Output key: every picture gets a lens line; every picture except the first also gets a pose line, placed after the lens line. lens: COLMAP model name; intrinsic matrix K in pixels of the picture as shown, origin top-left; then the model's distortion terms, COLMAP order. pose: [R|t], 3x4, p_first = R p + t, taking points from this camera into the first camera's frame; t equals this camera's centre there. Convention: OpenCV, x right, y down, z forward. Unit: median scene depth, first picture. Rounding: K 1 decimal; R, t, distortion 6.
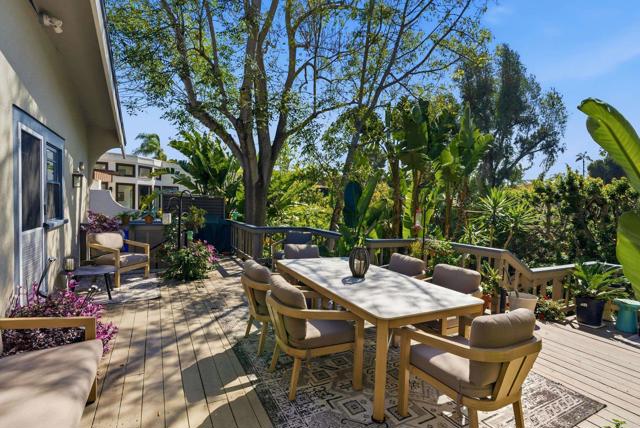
lens RADIAL K [[317.5, 0, 320.0], [0, 317.5, 214.0], [0, 0, 1]] dist [0.001597, 0.000297]
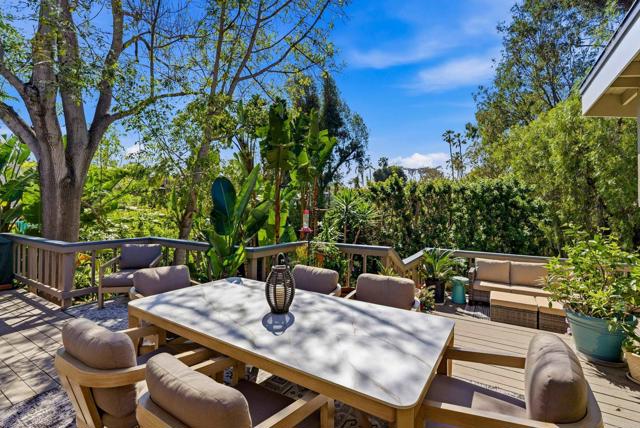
lens RADIAL K [[300.4, 0, 321.3], [0, 300.4, 199.4], [0, 0, 1]] dist [-0.001727, -0.000495]
pose [[0.861240, -0.015022, 0.507976, -0.044727], [0.039458, 0.998522, -0.037371, -0.005543], [-0.506664, 0.052229, 0.860560, 0.137626]]
